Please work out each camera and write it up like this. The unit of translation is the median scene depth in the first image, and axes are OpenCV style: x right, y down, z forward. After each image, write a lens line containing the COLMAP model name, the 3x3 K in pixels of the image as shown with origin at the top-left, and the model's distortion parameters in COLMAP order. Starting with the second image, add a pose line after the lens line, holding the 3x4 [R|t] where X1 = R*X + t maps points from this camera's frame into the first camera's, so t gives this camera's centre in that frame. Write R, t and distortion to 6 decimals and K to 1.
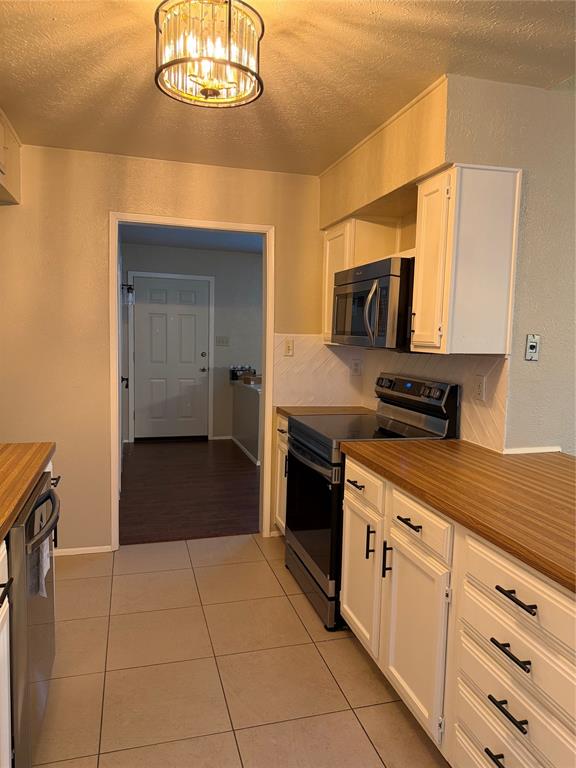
lens RADIAL K [[547.3, 0, 285.2], [0, 547.3, 384.7], [0, 0, 1]] dist [0.053835, -0.080139]
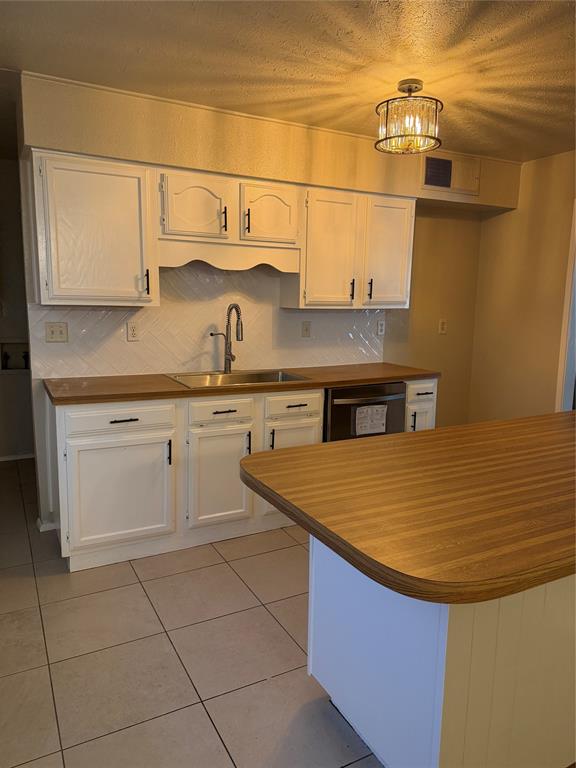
lens RADIAL K [[547.3, 0, 288.5], [0, 547.3, 385.7], [0, 0, 1]] dist [0.053835, -0.080139]
pose [[0.211461, 0.138294, -0.967553, 0.798000], [-0.113332, 0.986731, 0.116266, 0.011344], [0.970794, 0.085069, 0.224328, 0.185946]]
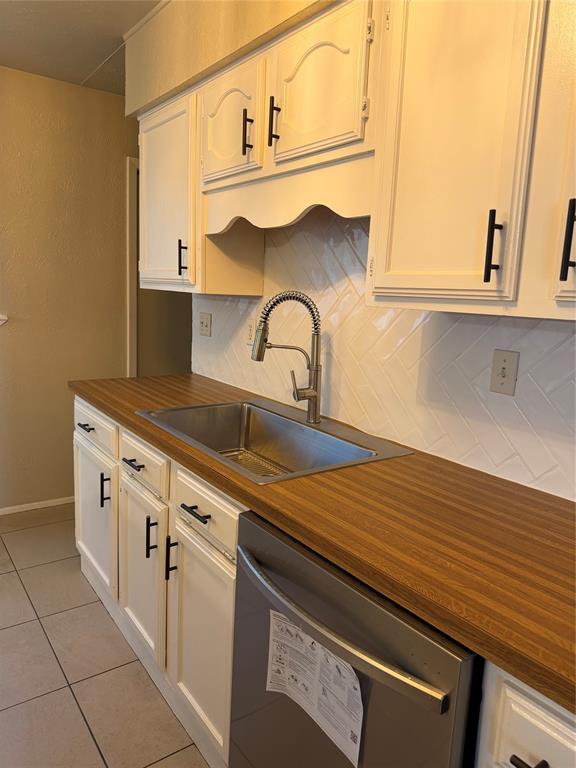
lens RADIAL K [[547.3, 0, 282.9], [0, 547.3, 379.1], [0, 0, 1]] dist [0.053835, -0.080139]
pose [[-0.938696, -0.009364, -0.344619, -0.113367], [-0.099413, 0.964519, 0.244582, -0.063487], [0.330101, 0.263848, -0.906321, 0.860706]]
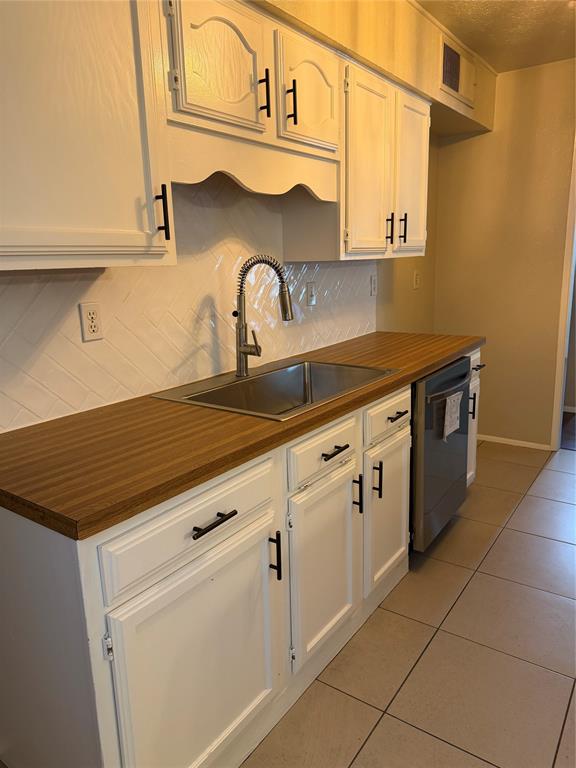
lens RADIAL K [[547.3, 0, 288.9], [0, 547.3, 383.8], [0, 0, 1]] dist [0.053835, -0.080139]
pose [[0.620918, 0.134607, -0.772232, 0.210322], [-0.036462, 0.989039, 0.143080, 0.043071], [0.783027, -0.060684, 0.619020, -0.065540]]
